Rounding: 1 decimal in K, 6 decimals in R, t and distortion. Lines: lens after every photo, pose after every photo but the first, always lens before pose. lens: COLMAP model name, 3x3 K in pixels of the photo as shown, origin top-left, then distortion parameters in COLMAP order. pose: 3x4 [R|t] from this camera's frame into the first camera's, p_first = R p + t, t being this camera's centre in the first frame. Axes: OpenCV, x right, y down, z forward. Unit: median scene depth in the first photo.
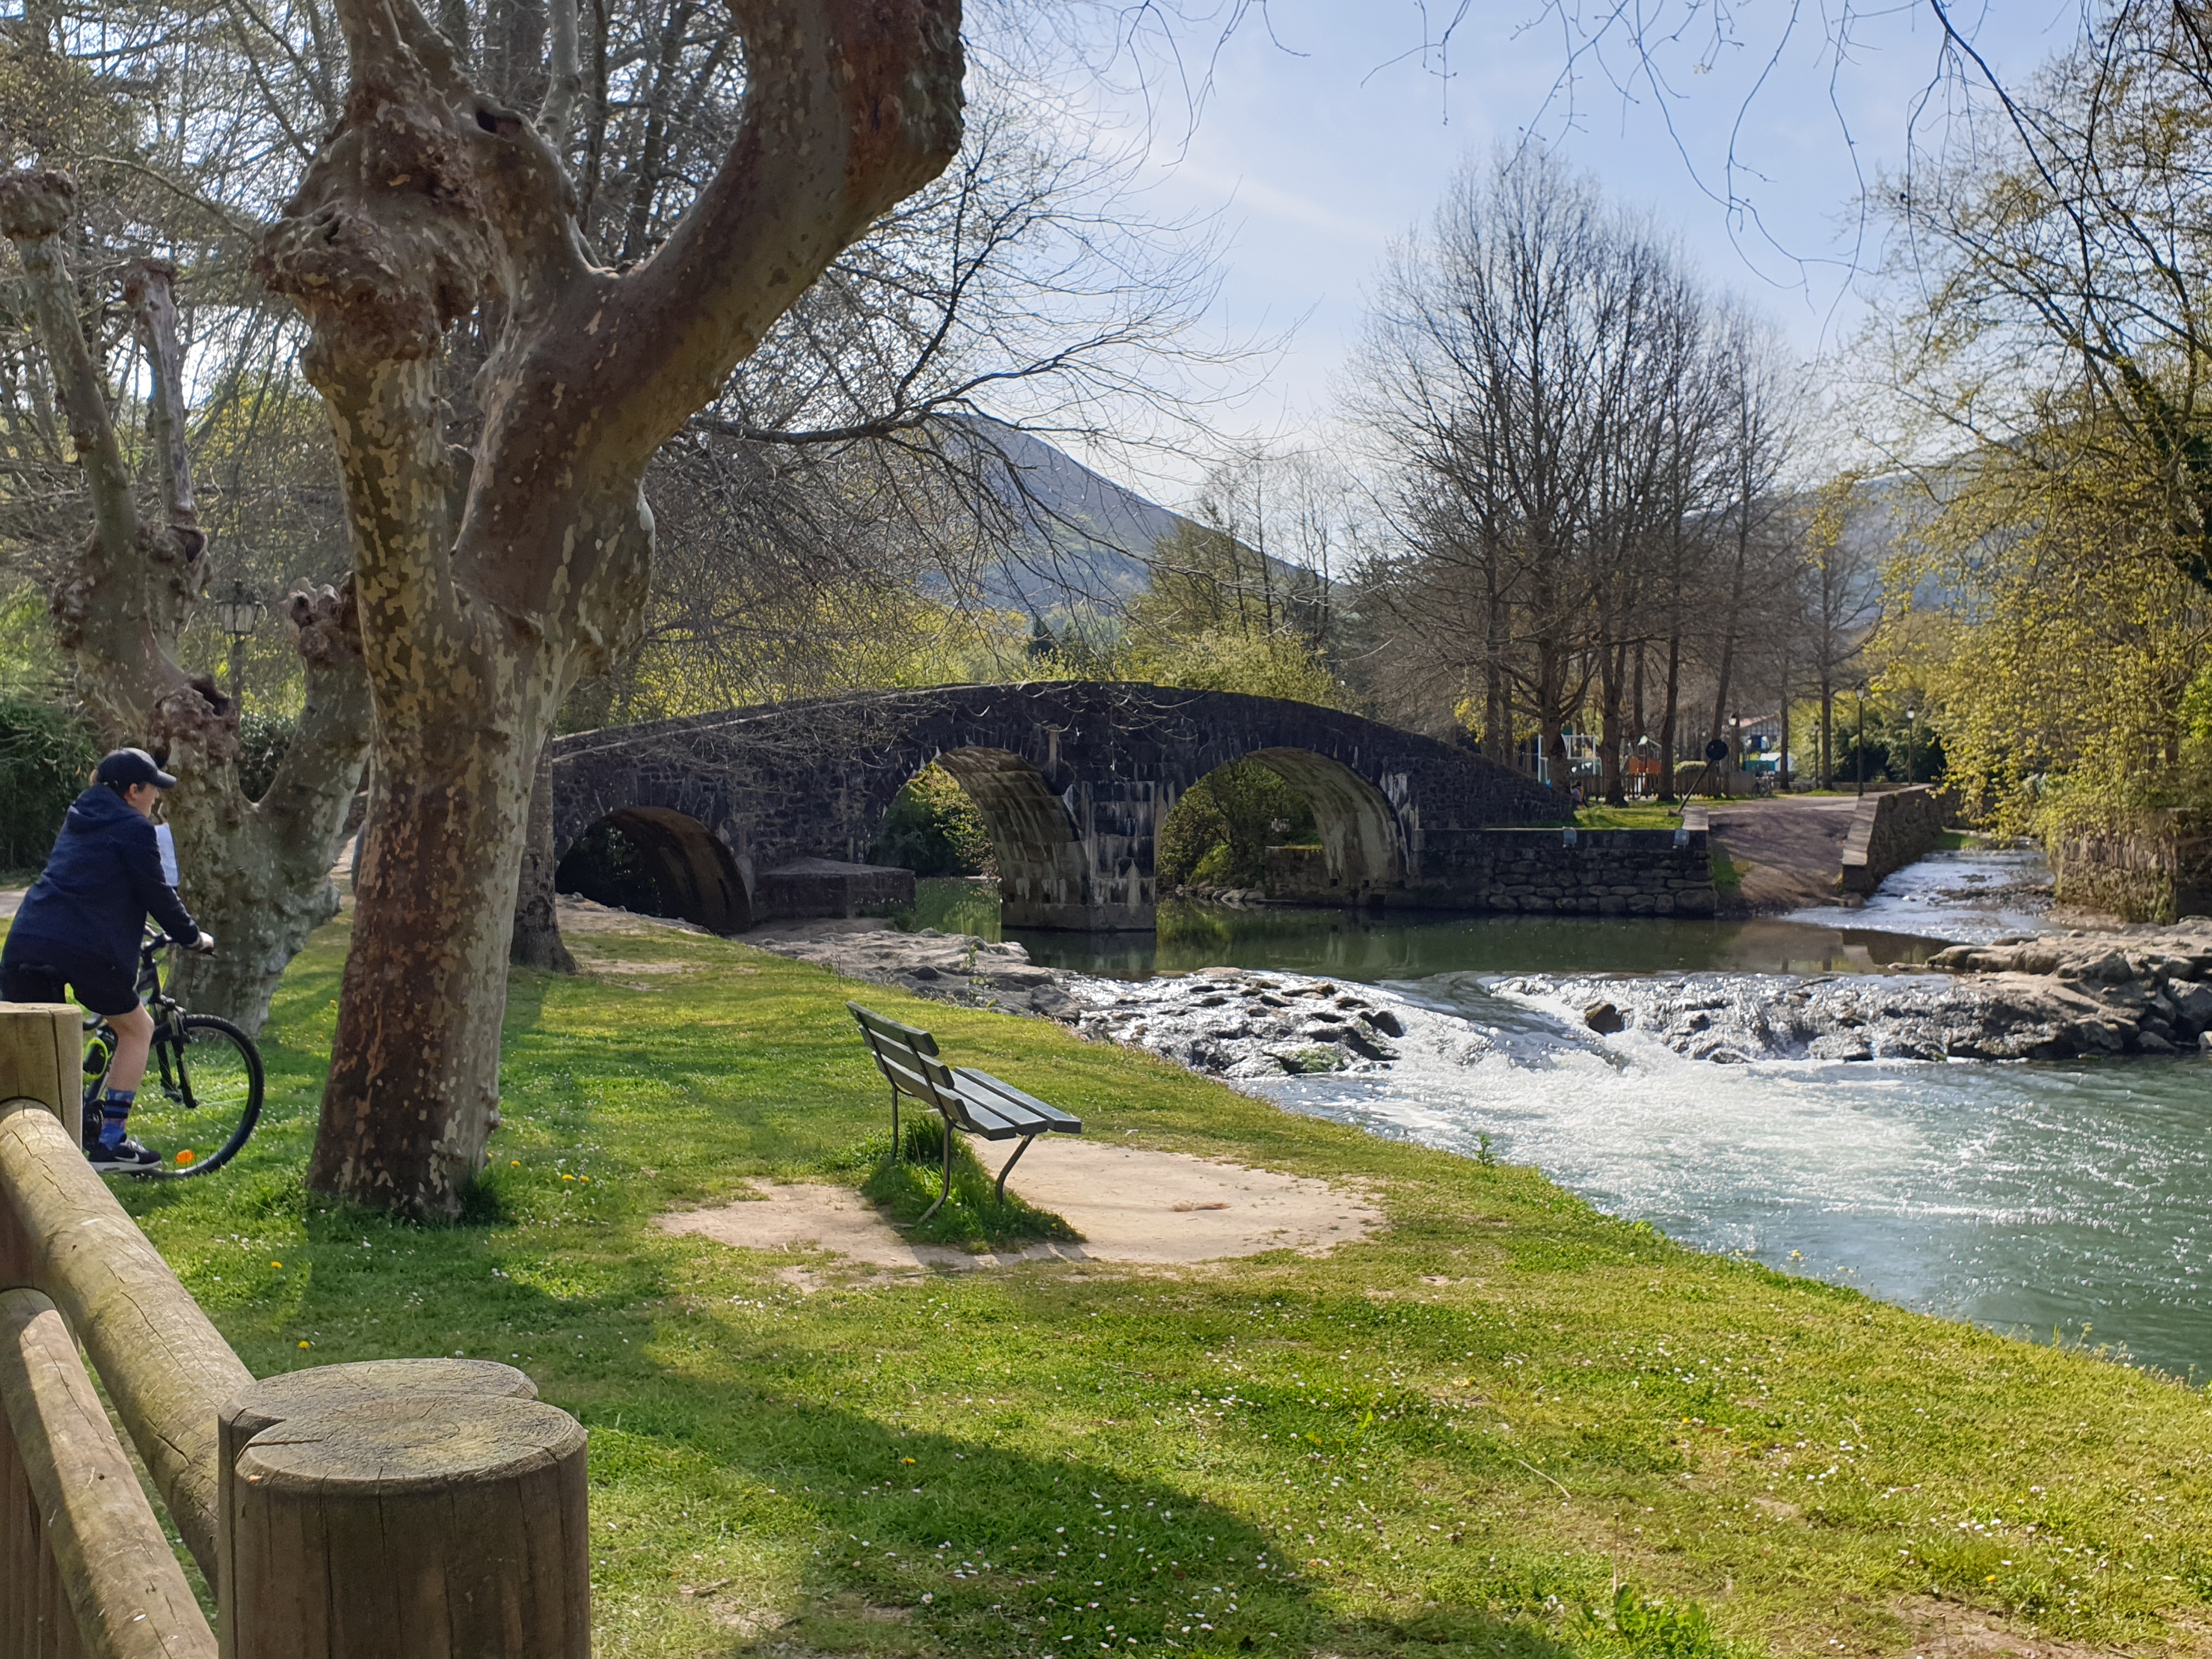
lens RADIAL K [[2020.7, 0, 1110.7], [0, 2020.7, 830.1], [0, 0, 1]] dist [-0.011830, -0.013724]
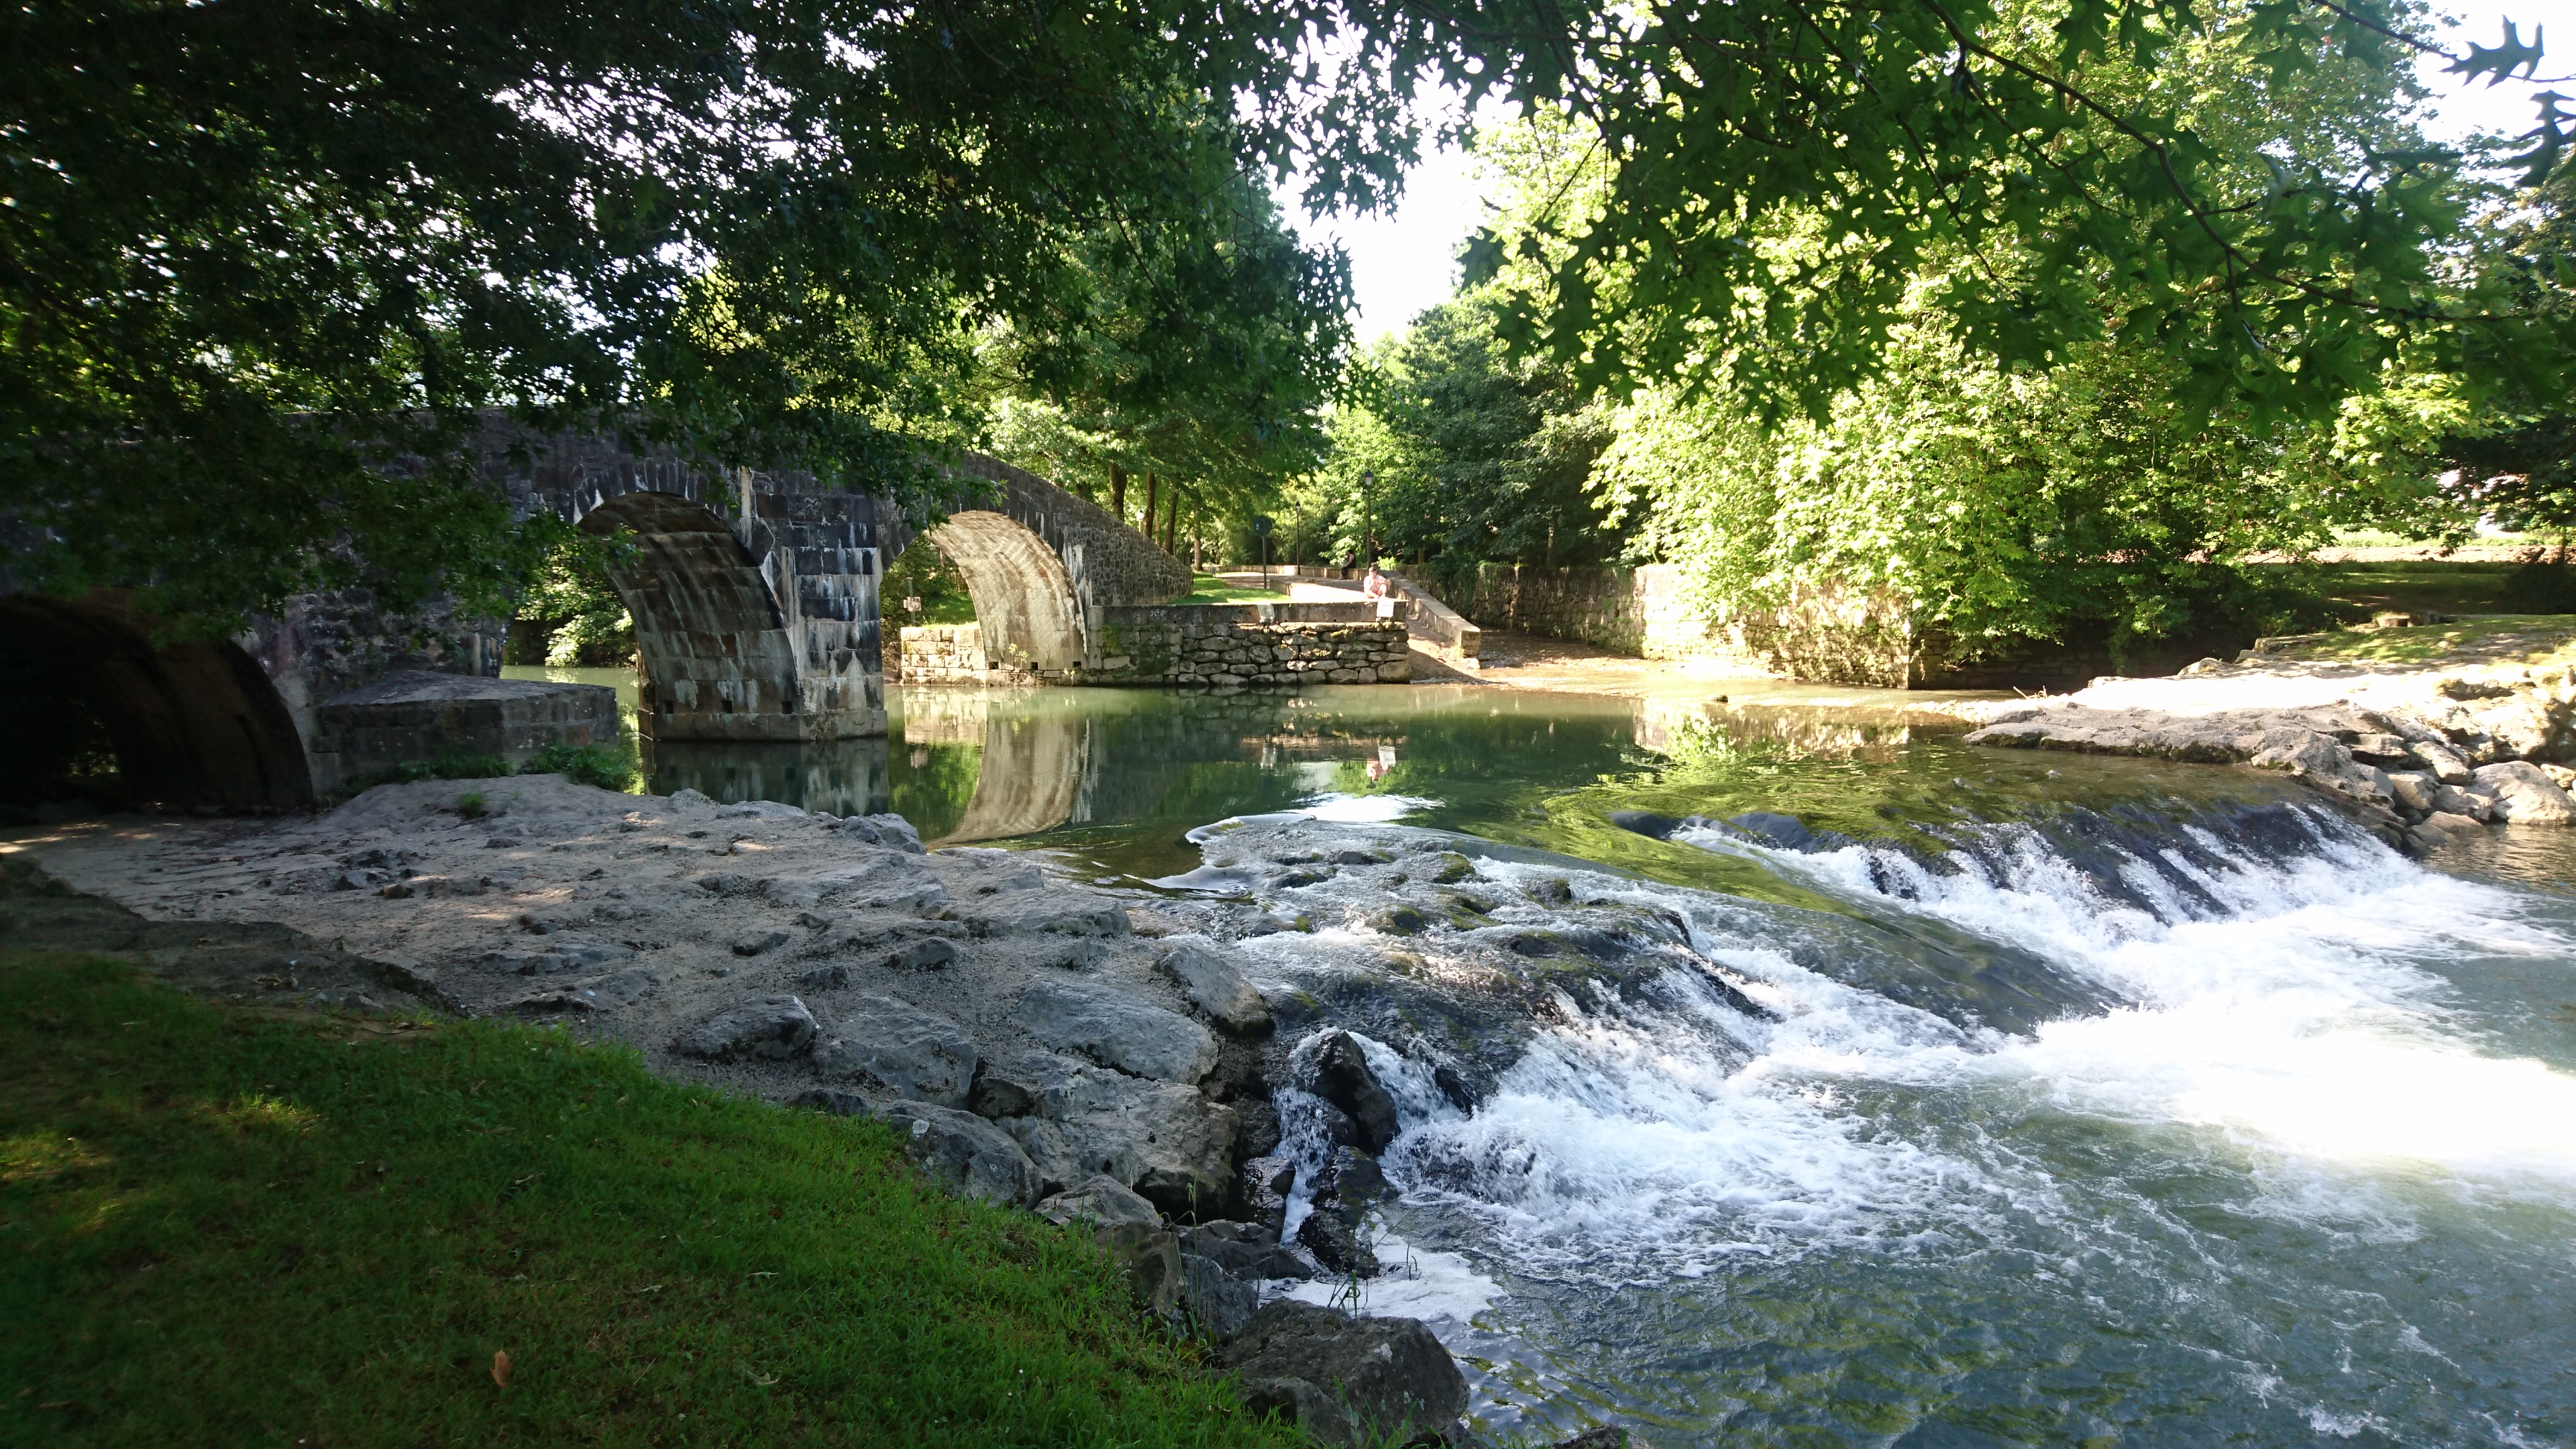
lens RADIAL K [[1564.3, 0, 1337.5], [0, 1564.3, 726.6], [0, 0, 1]] dist [0.017176, -0.003273]
pose [[0.889741, -0.052233, 0.453467, -0.096163], [0.017053, 0.996542, 0.081327, -0.002037], [-0.456147, -0.064627, 0.887555, 0.389555]]
